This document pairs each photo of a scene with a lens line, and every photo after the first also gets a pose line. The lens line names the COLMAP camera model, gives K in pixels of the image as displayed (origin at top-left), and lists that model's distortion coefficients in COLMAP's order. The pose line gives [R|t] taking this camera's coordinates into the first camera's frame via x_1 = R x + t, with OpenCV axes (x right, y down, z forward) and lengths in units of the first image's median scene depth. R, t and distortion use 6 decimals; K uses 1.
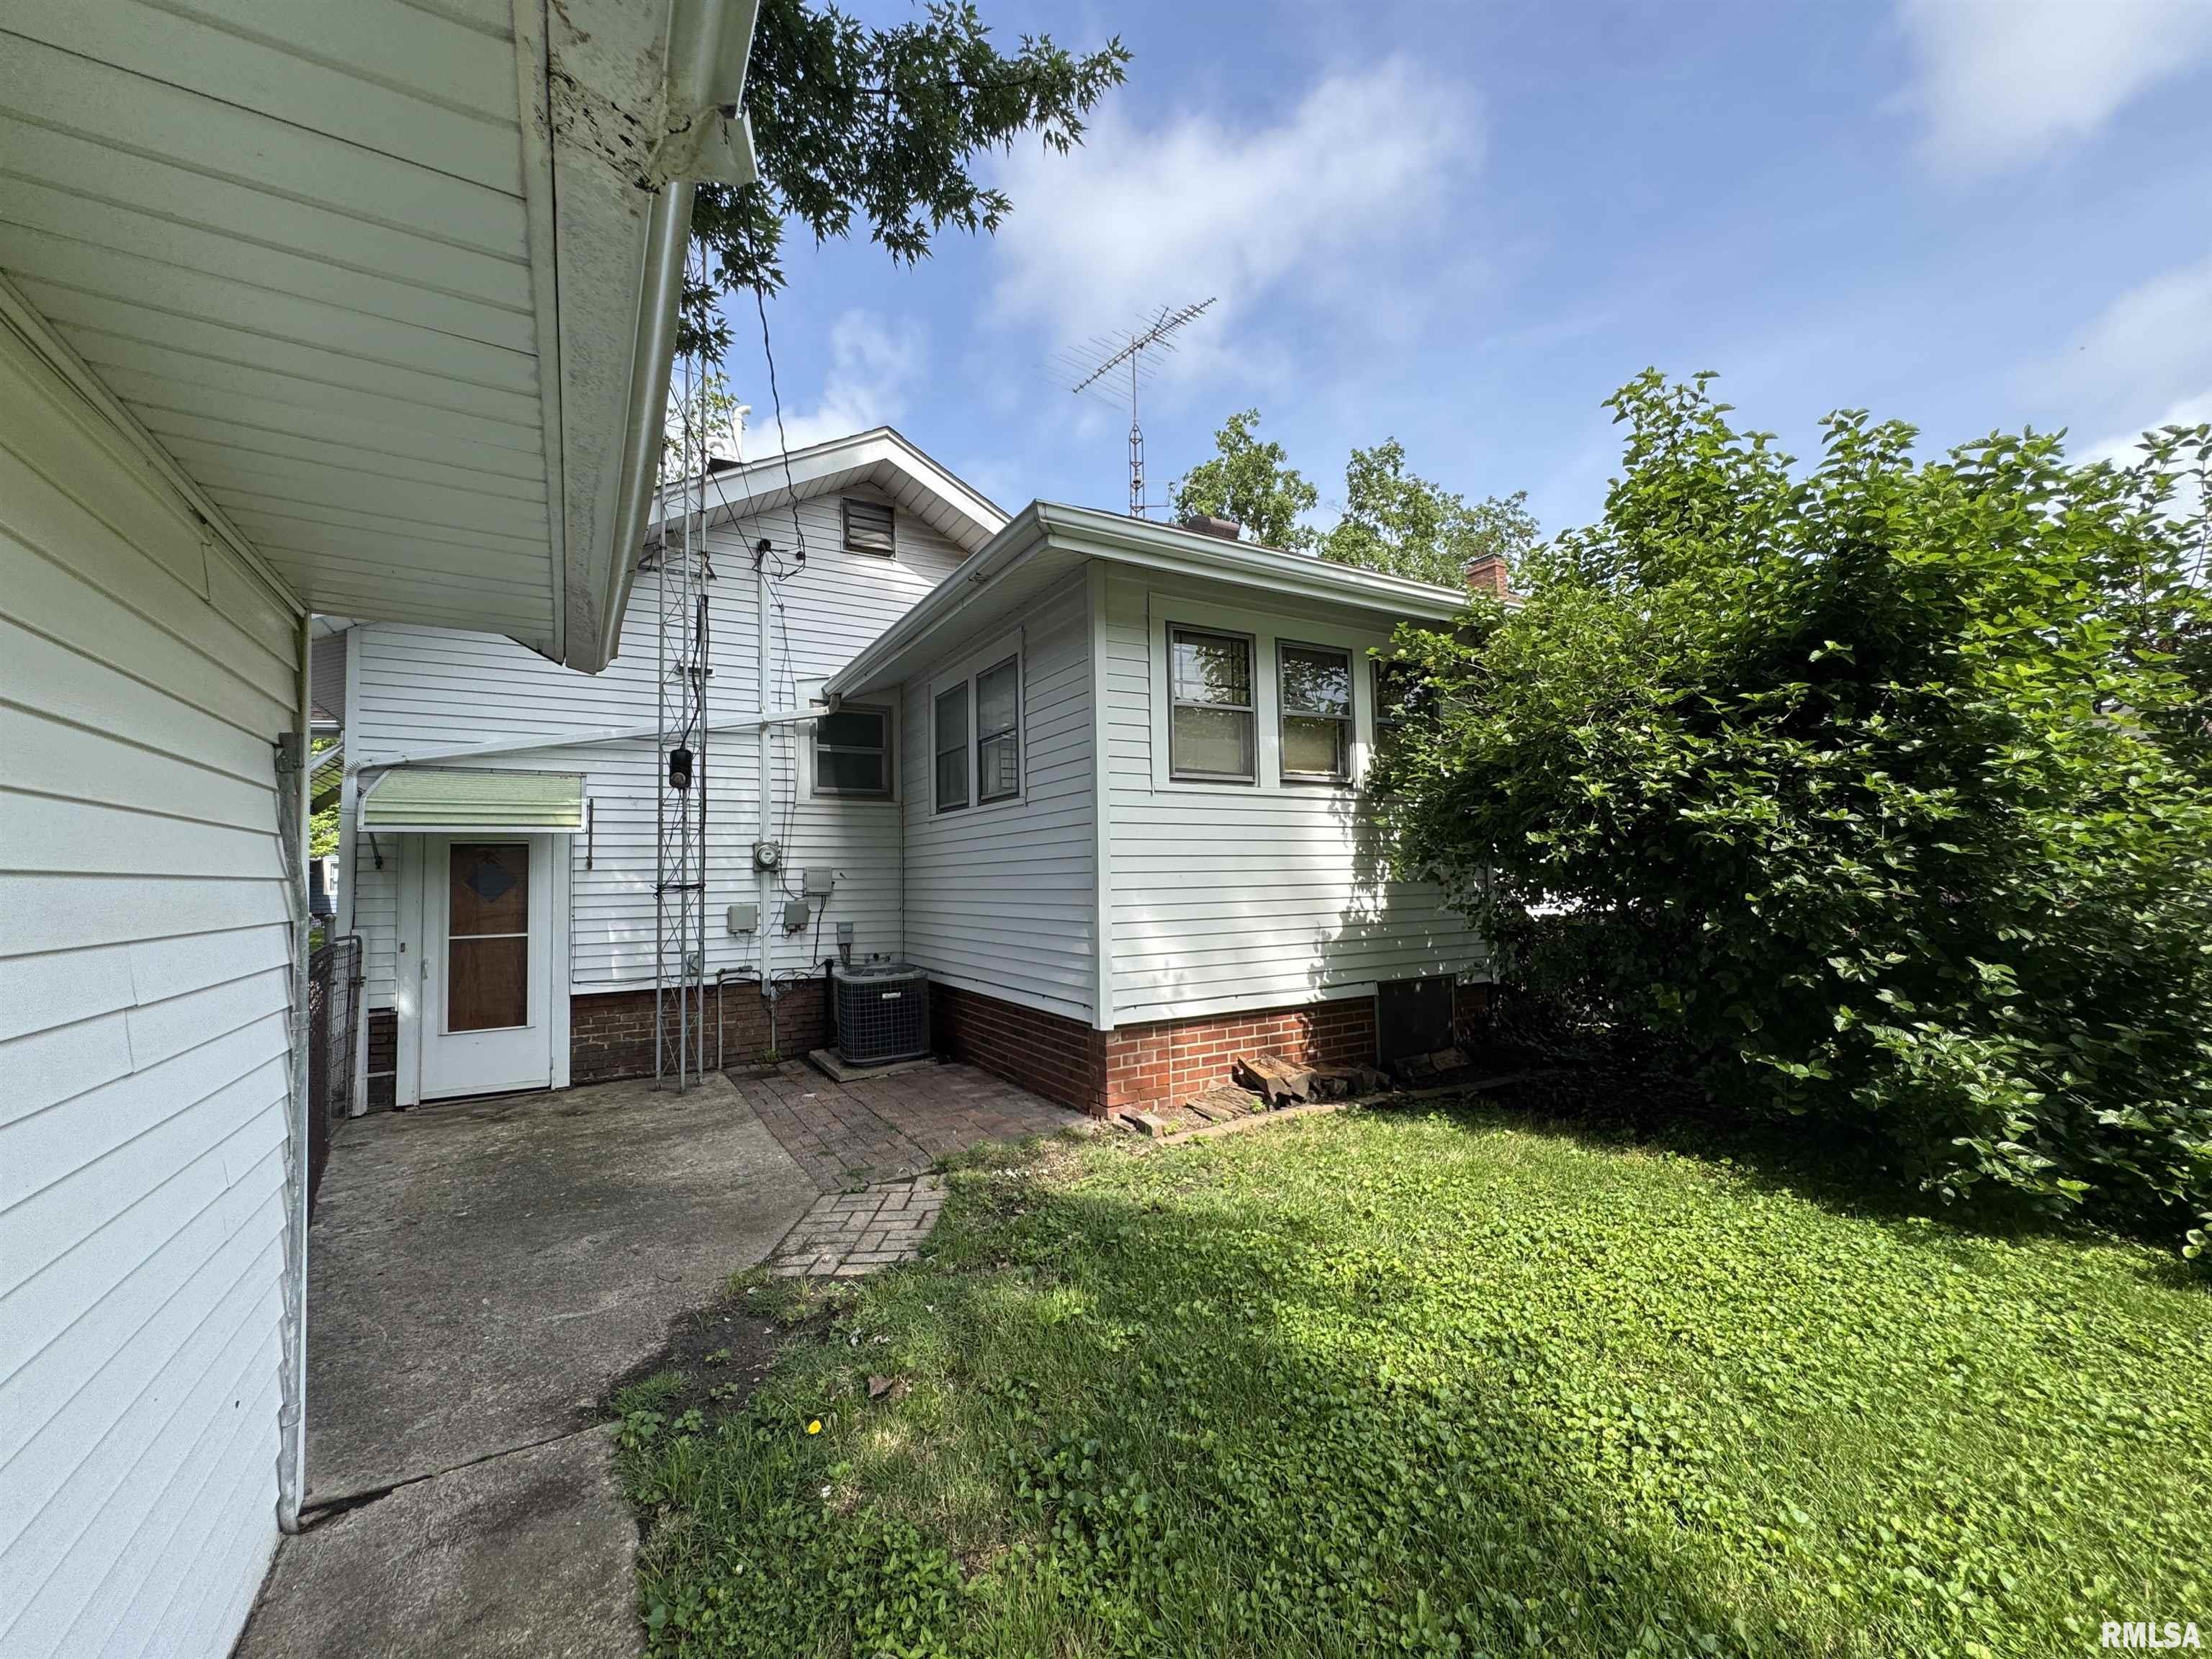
lens RADIAL K [[887.2, 0, 1112.2], [0, 887.2, 833.2], [0, 0, 1]] dist [-0.003113, 0.000474]
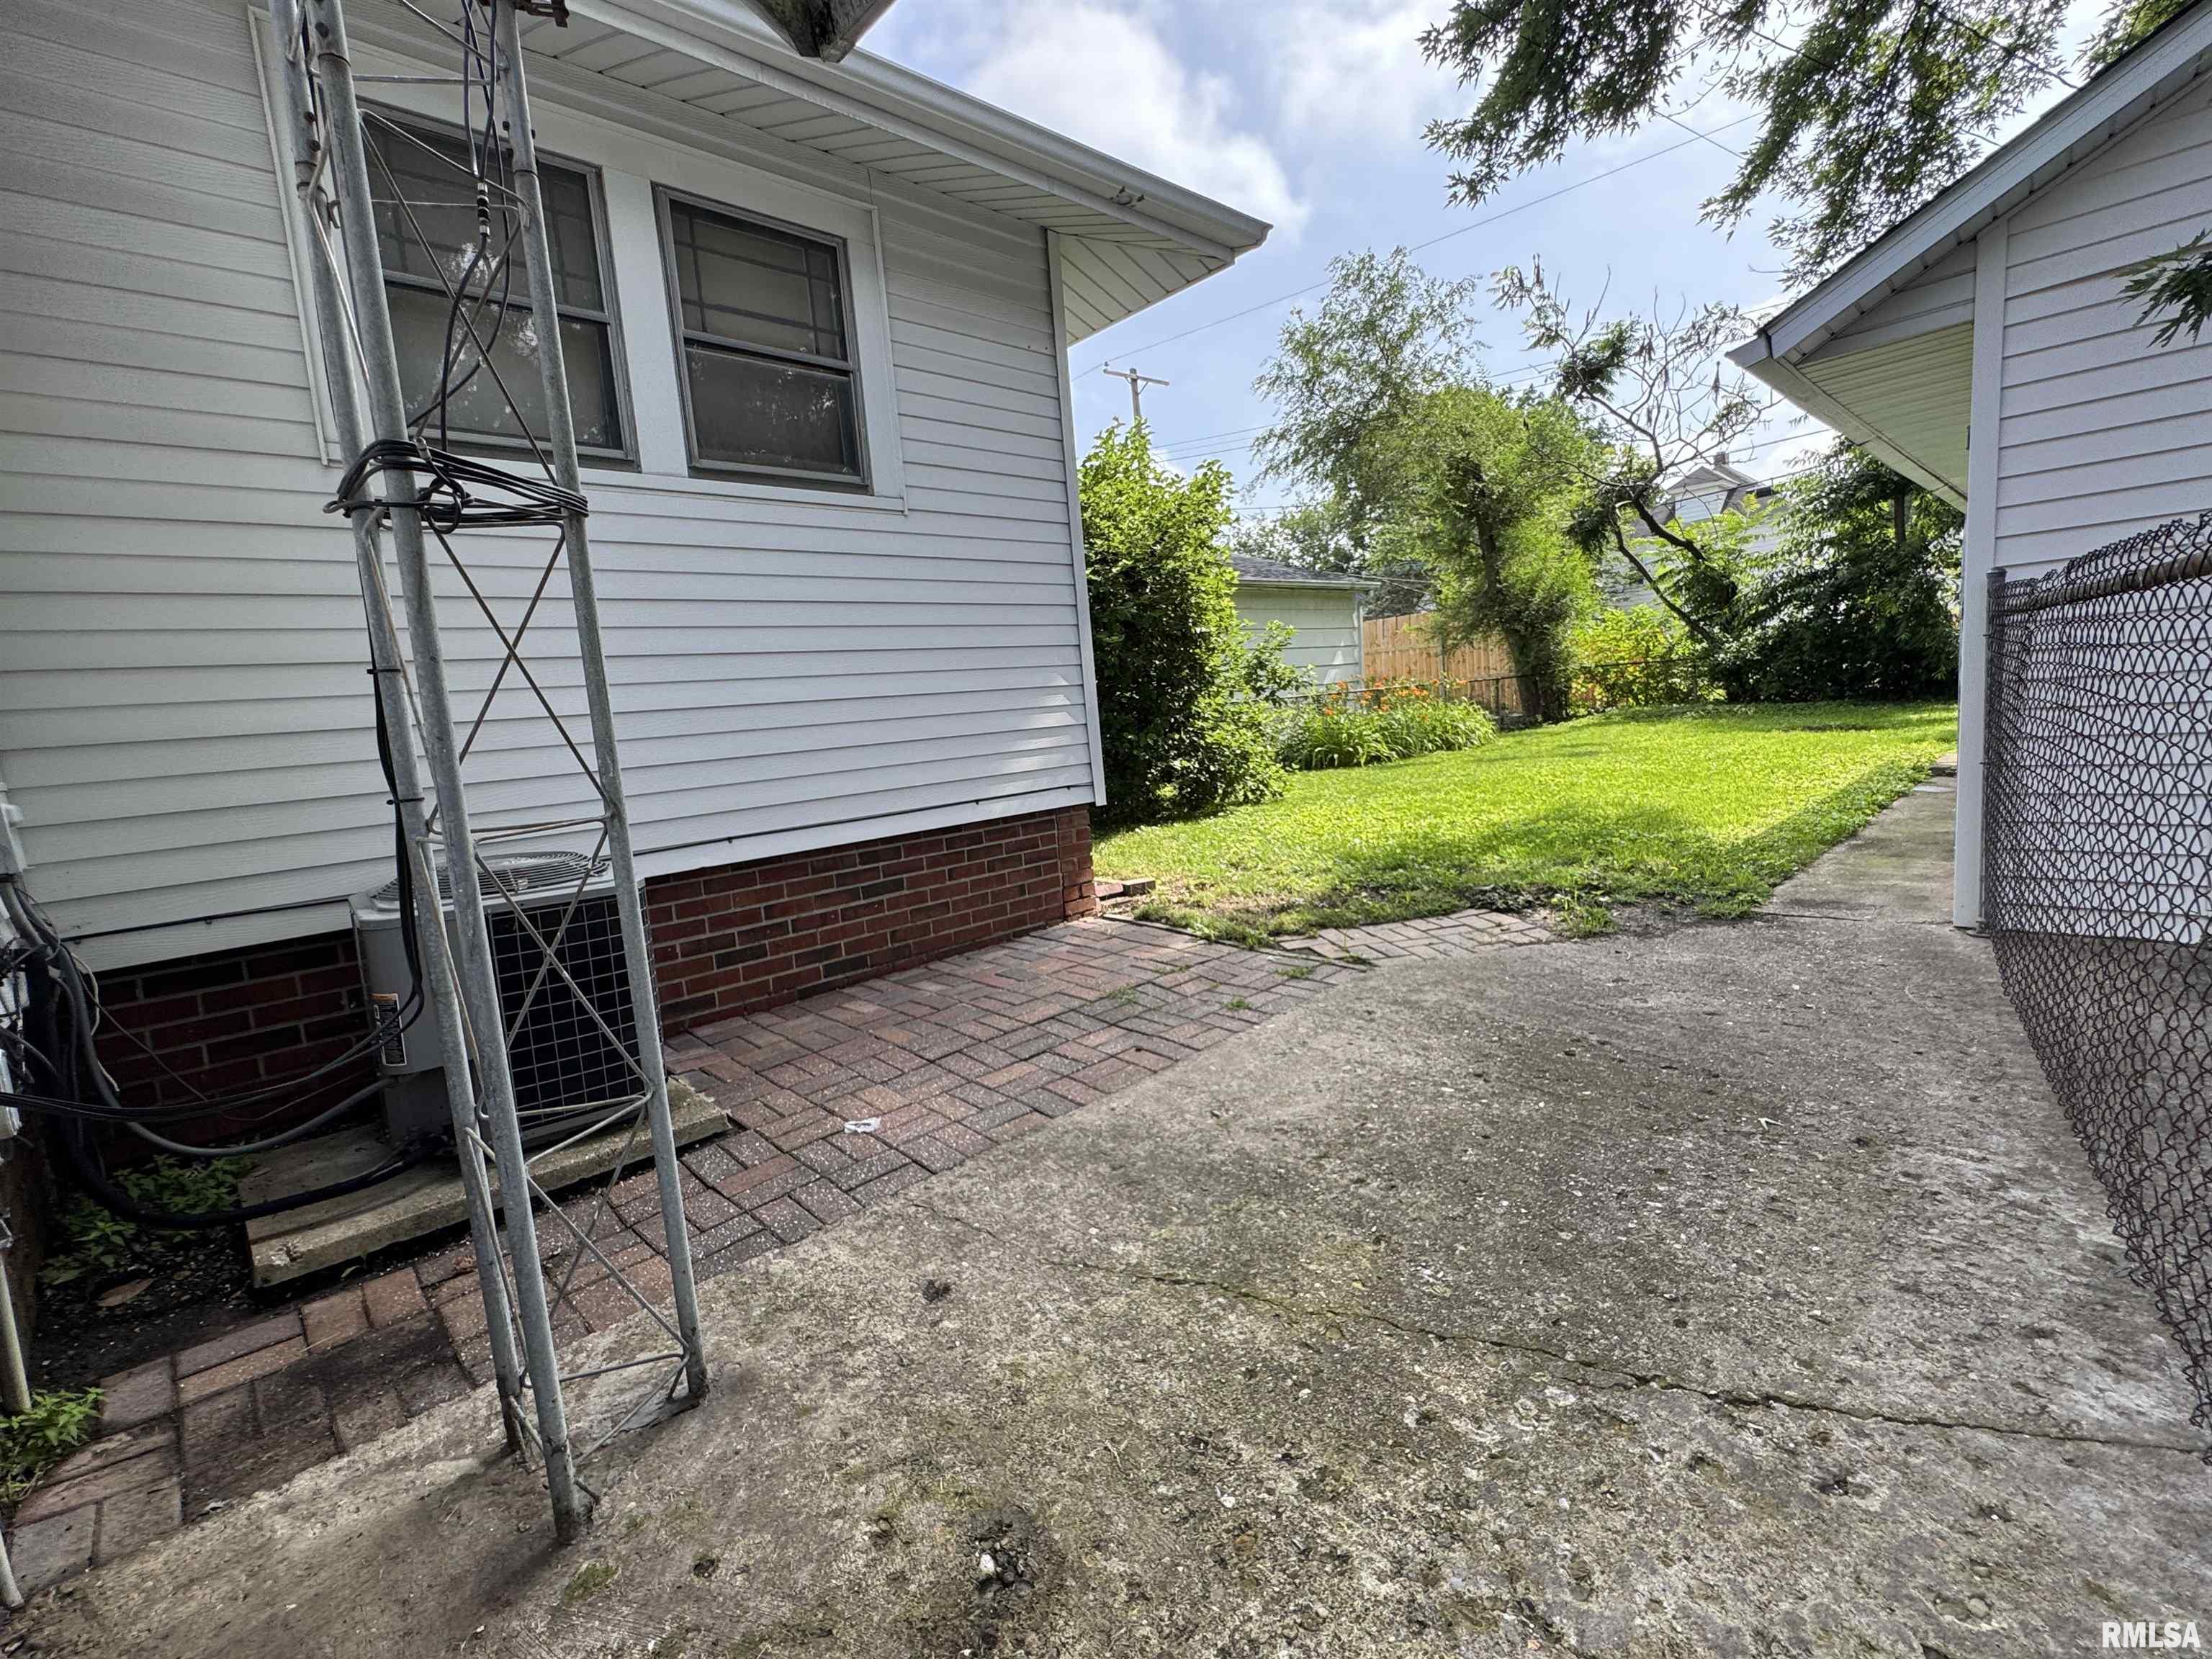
lens RADIAL K [[995.9, 0, 1109.5], [0, 995.9, 833.7], [0, 0, 1]] dist [-0.001178, -0.000255]
pose [[-0.230488, -0.078964, 0.969866, -0.887916], [0.041651, 0.994988, 0.090908, 0.147364], [-0.972183, 0.061349, -0.226044, 1.111890]]
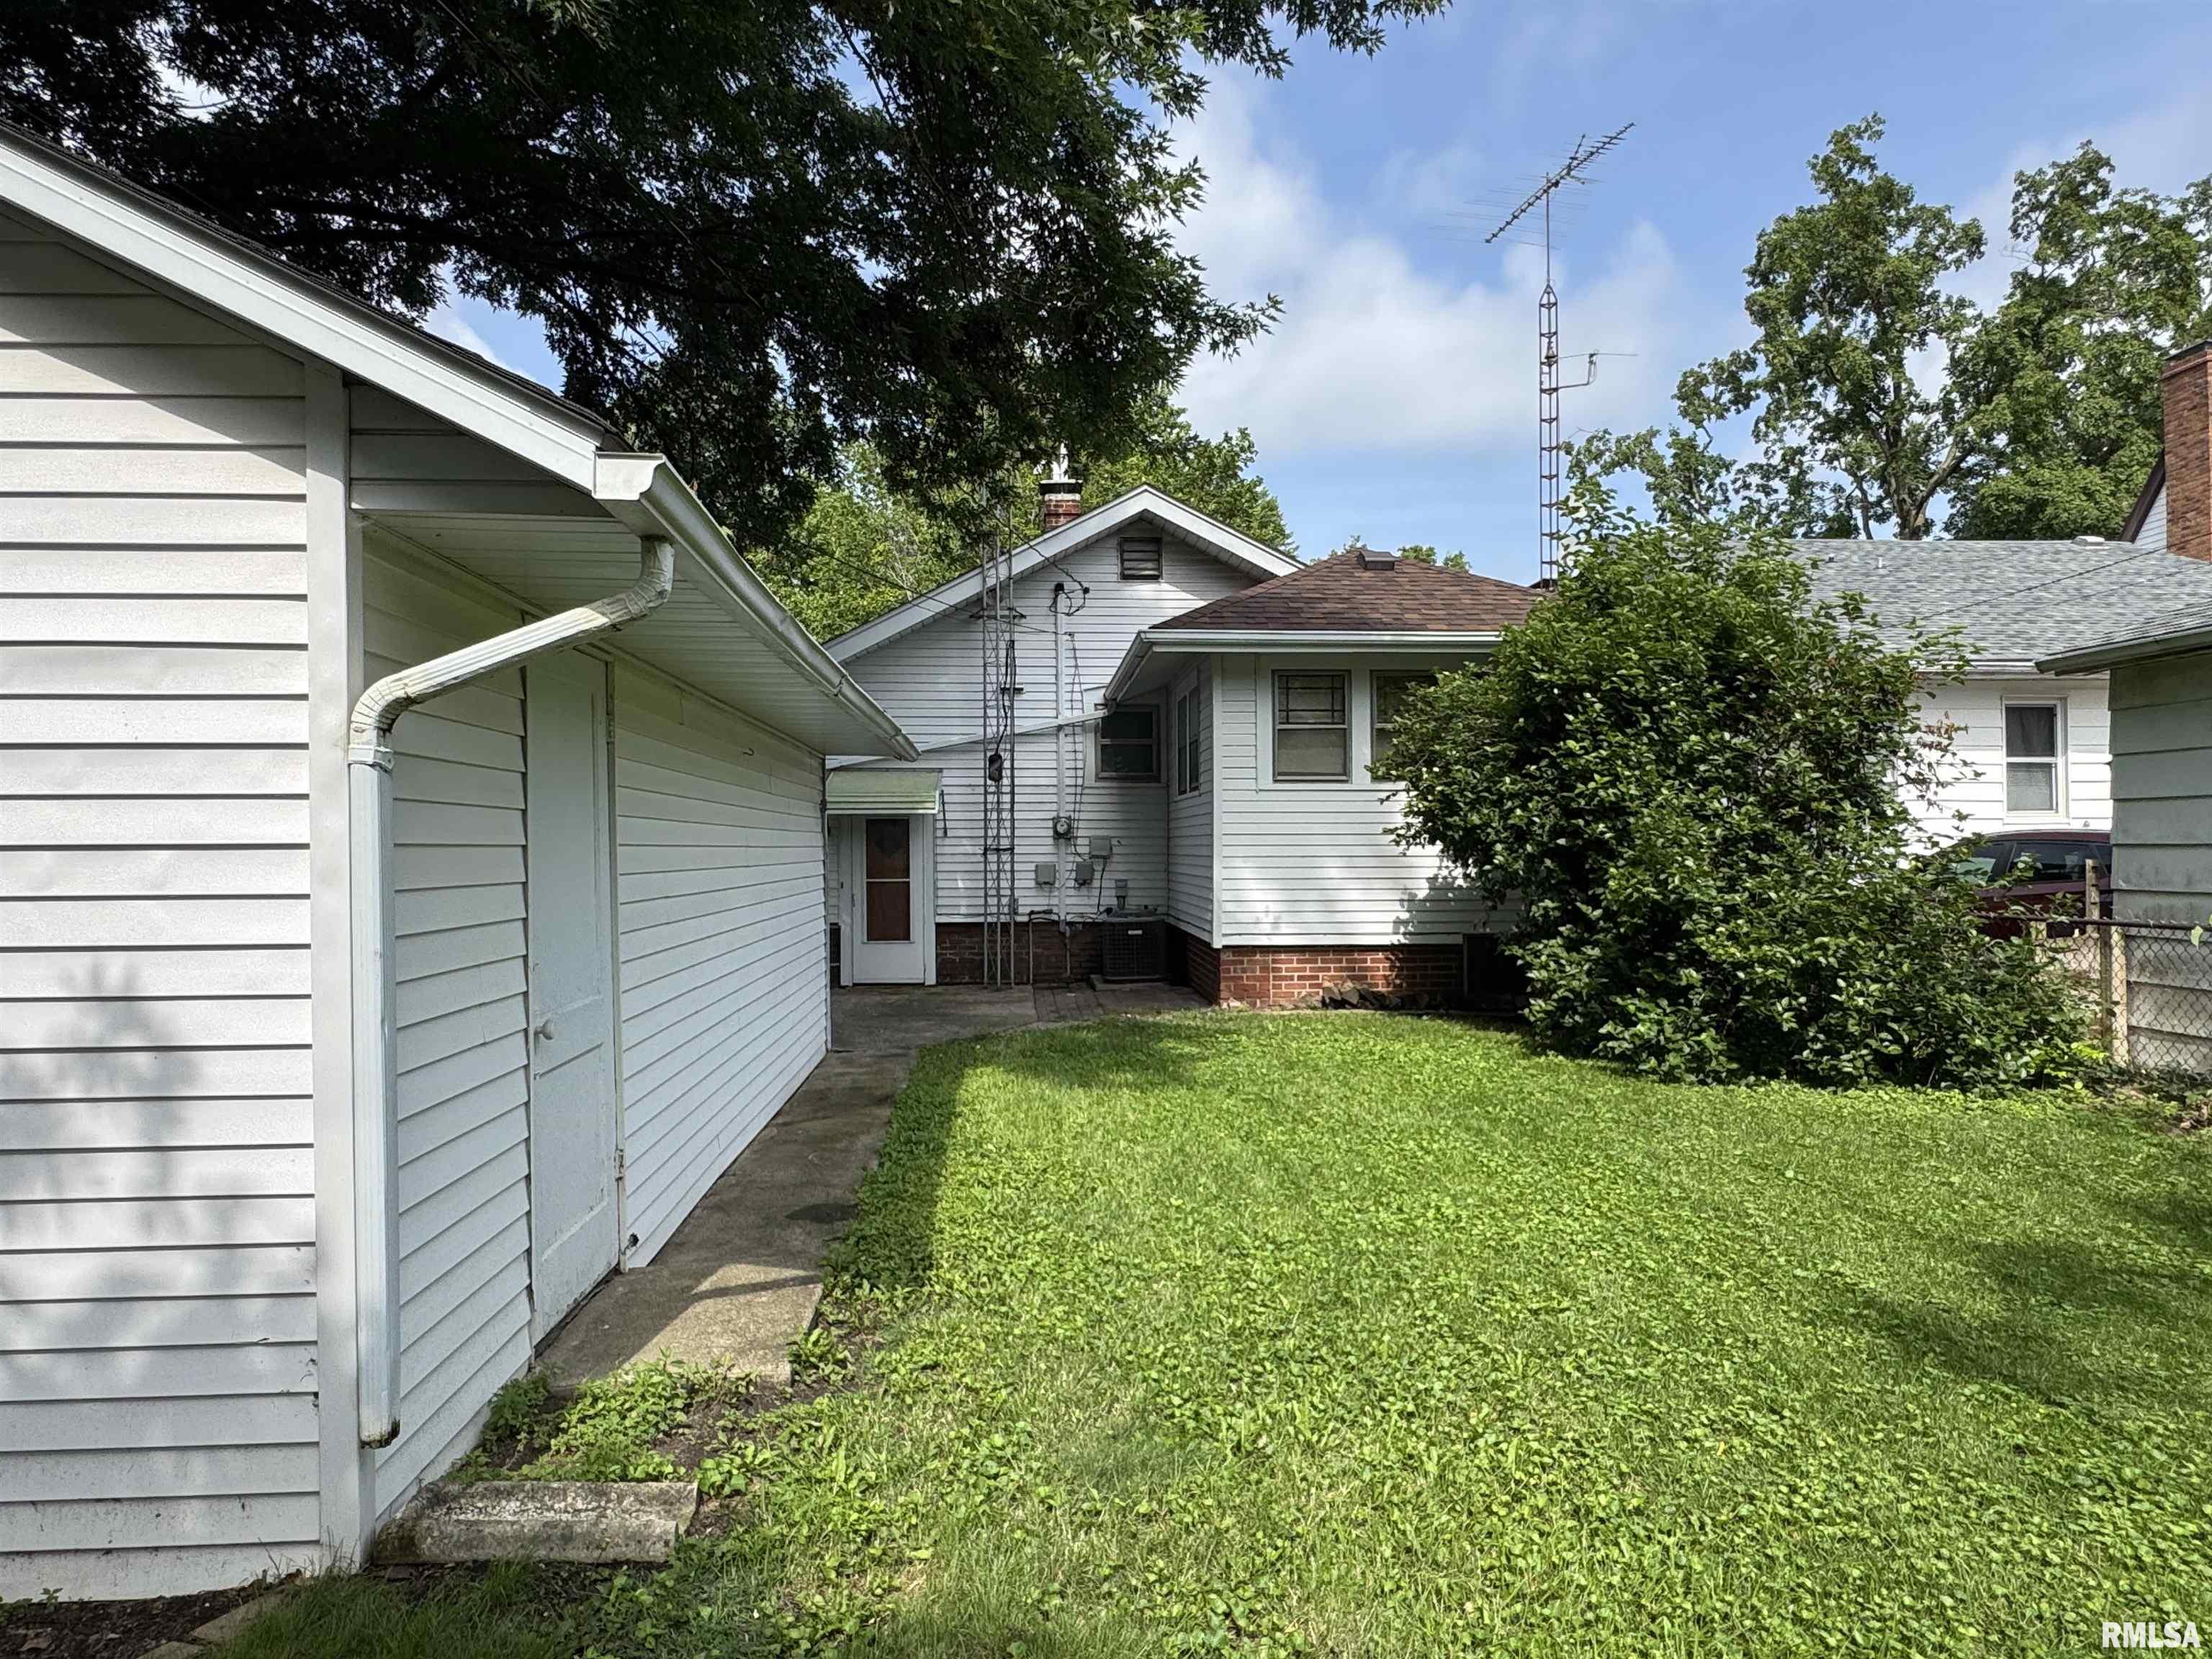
lens RADIAL K [[1354.6, 0, 1106.4], [0, 1354.6, 841.3], [0, 0, 1]] dist [0.002123, 0.002294]
pose [[0.894411, 0.014401, -0.447013, 0.637752], [0.008971, 0.998703, 0.050124, -0.059705], [0.447155, -0.048842, 0.893122, -0.860914]]
